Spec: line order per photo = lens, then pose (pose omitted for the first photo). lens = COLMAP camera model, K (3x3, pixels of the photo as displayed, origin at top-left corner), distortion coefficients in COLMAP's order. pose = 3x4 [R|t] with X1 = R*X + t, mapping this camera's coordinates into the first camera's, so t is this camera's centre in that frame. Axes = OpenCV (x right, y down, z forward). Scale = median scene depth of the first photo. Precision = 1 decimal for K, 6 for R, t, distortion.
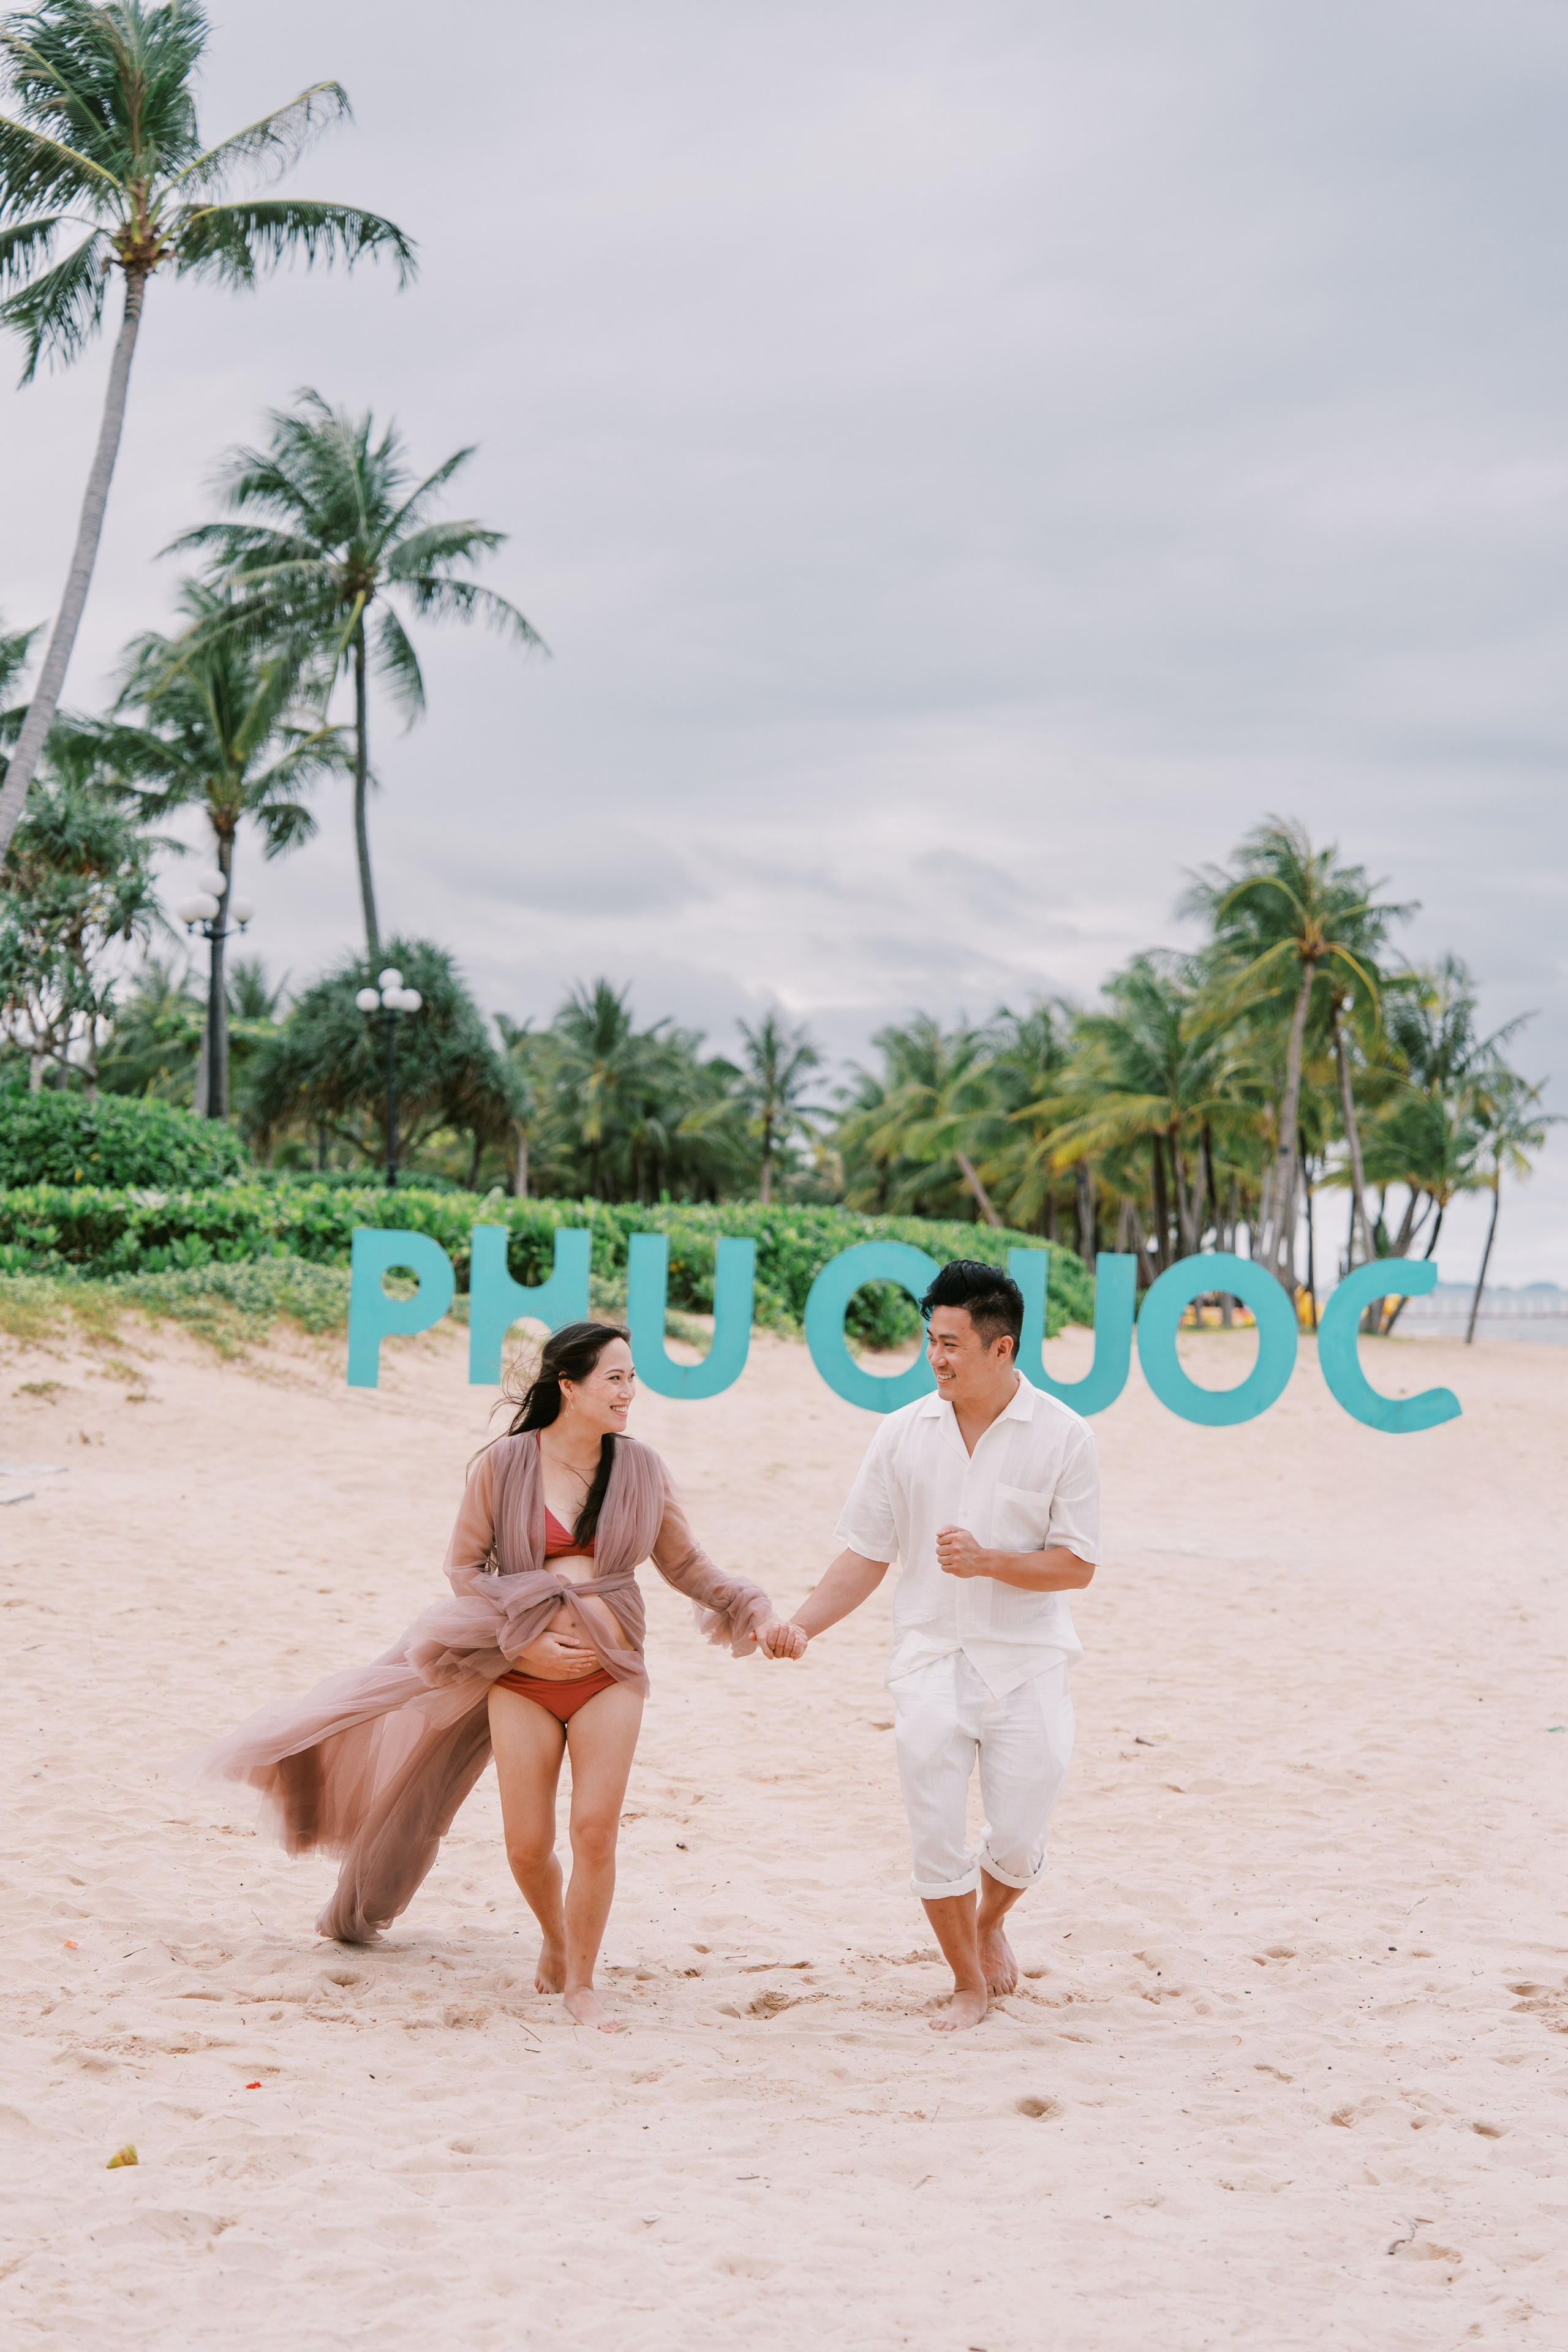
lens RADIAL K [[4556.2, 0, 780.6], [0, 4556.2, 1182.3], [0, 0, 1]] dist [-0.115668, 0.000000]
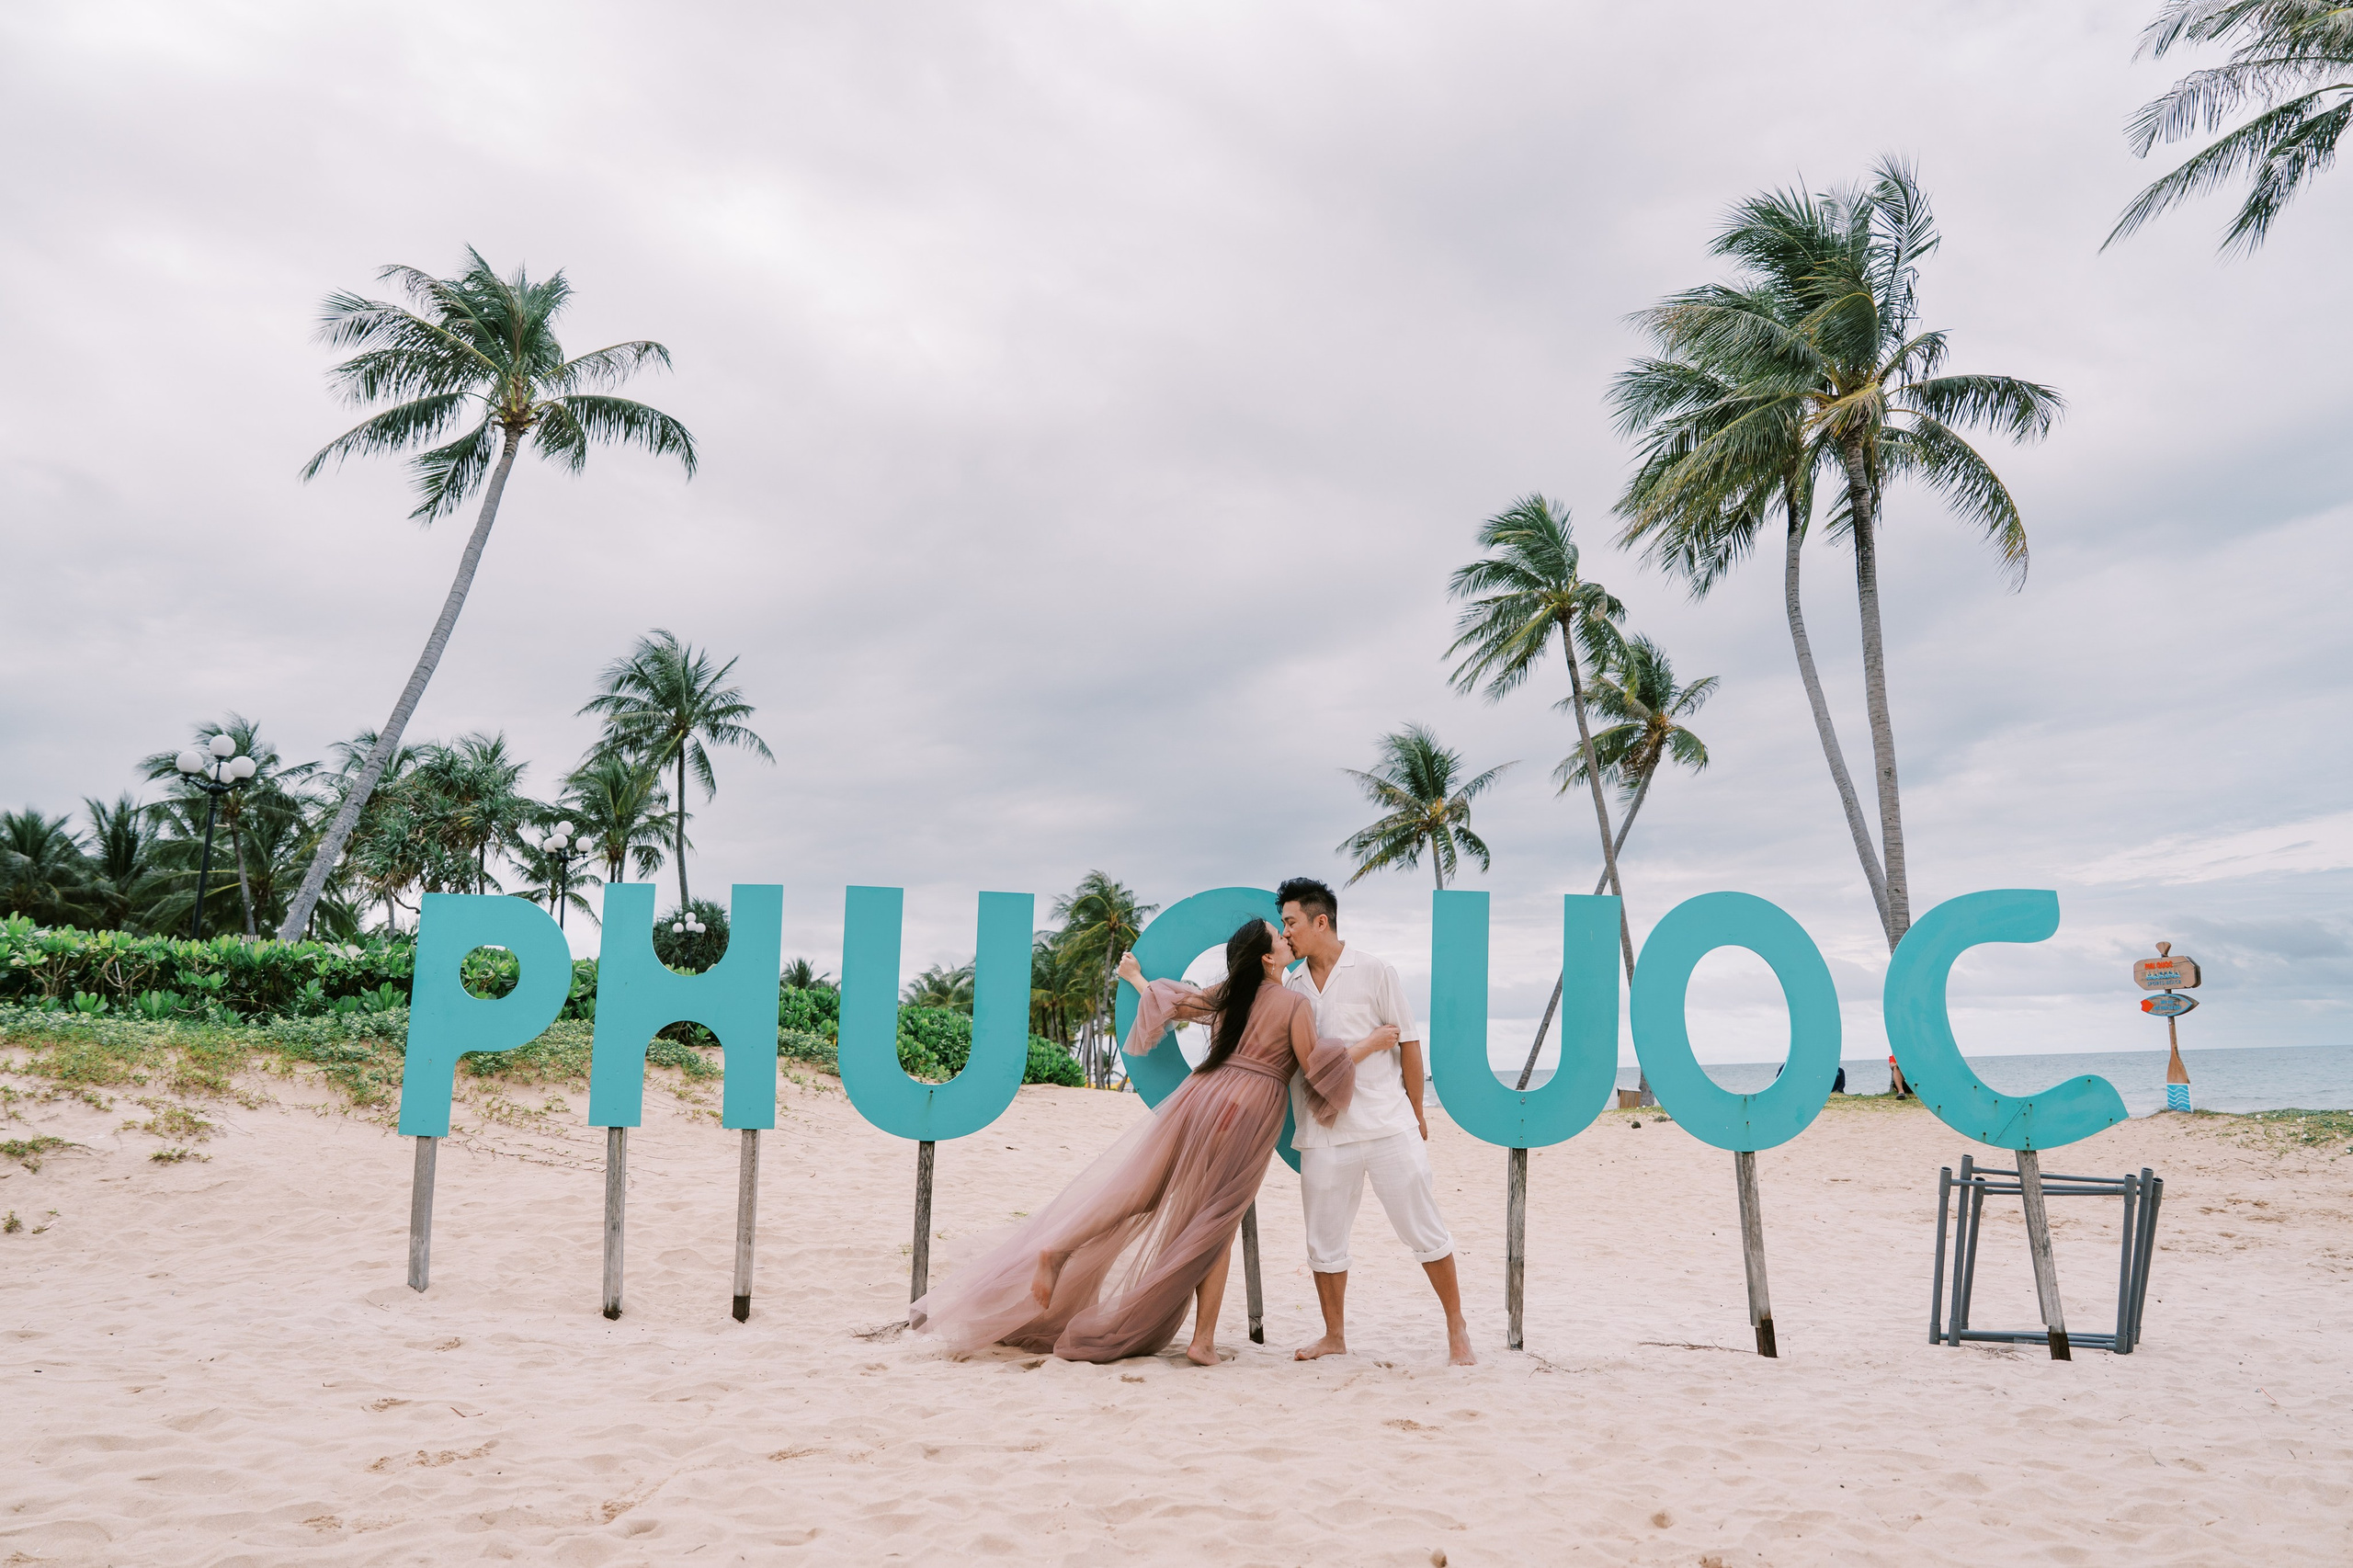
lens RADIAL K [[1589.7, 0, 1179.9], [0, 1589.7, 779.9], [0, 0, 1]] dist [-0.028519, 0.008073]
pose [[0.981168, 0.006488, 0.193046, -0.016254], [0.025527, 0.986313, -0.162894, 0.019068], [-0.191460, 0.164754, 0.967574, 0.414866]]
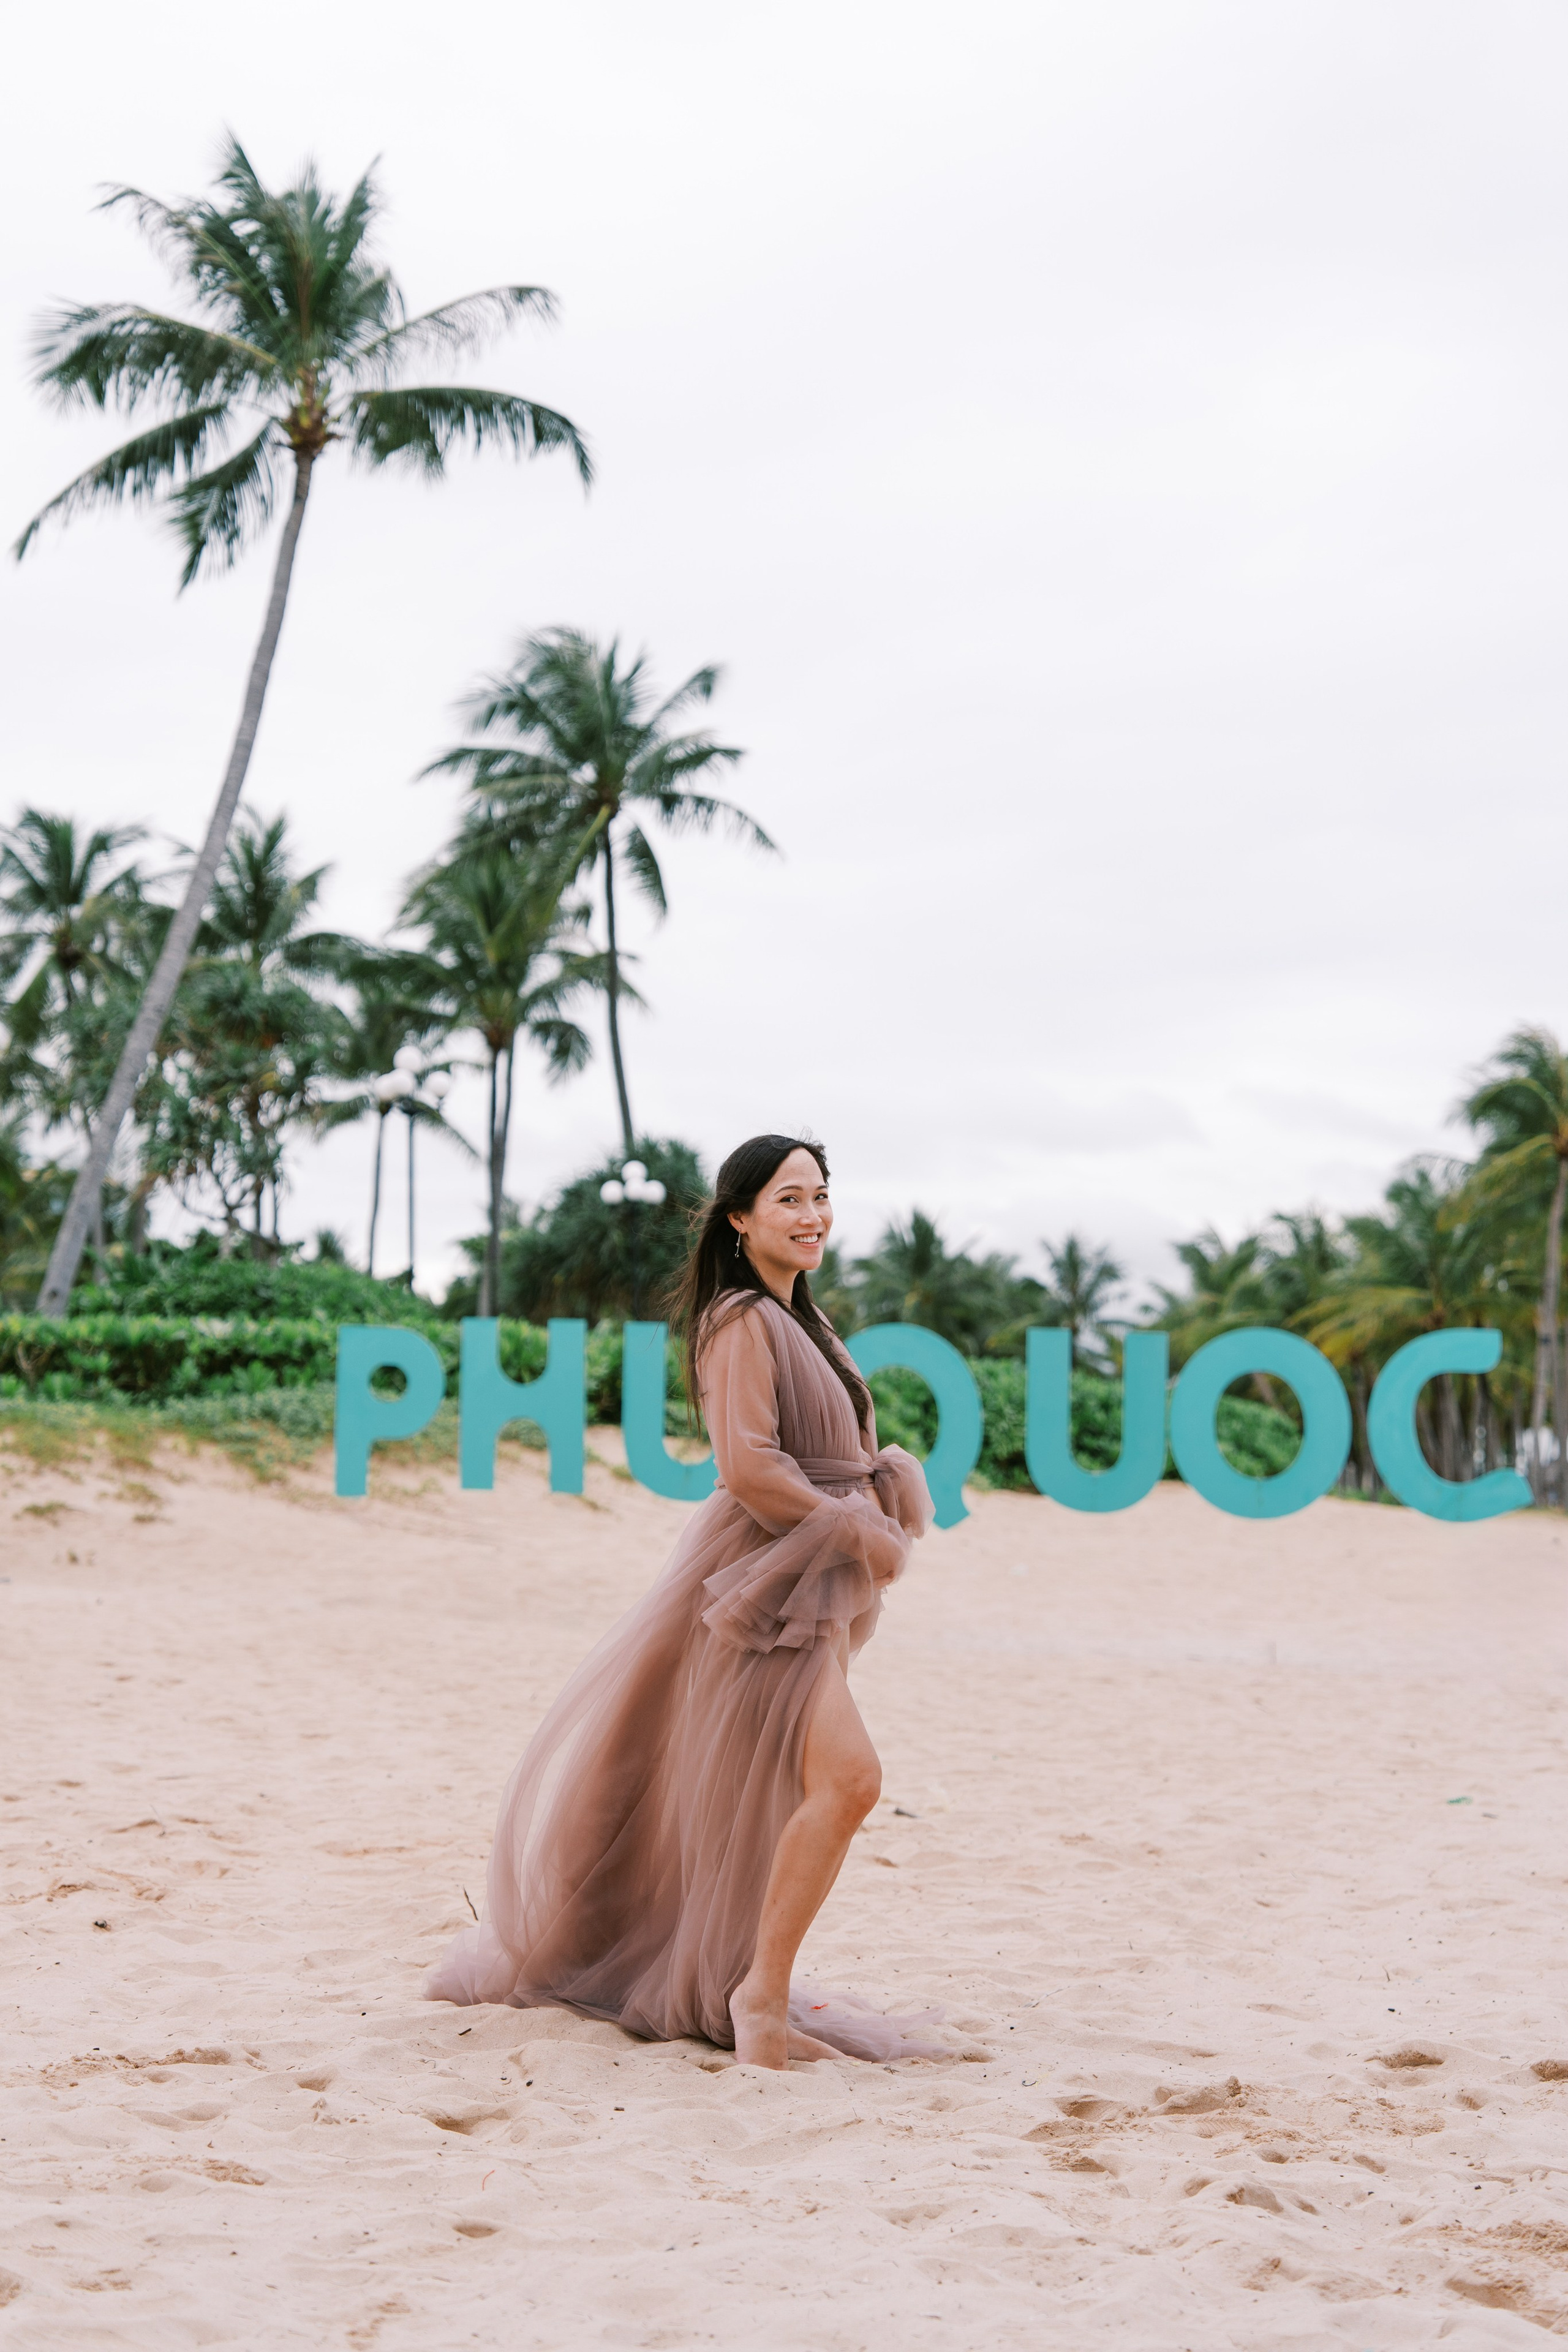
lens RADIAL K [[4152.4, 0, 767.6], [0, 4152.4, 1185.9], [0, 0, 1]] dist [-0.000057, 0.000000]
pose [[0.995971, -0.021988, -0.086935, 0.038337], [0.017172, 0.998296, -0.055762, 0.016907], [0.088013, 0.054045, 0.994652, 0.084591]]
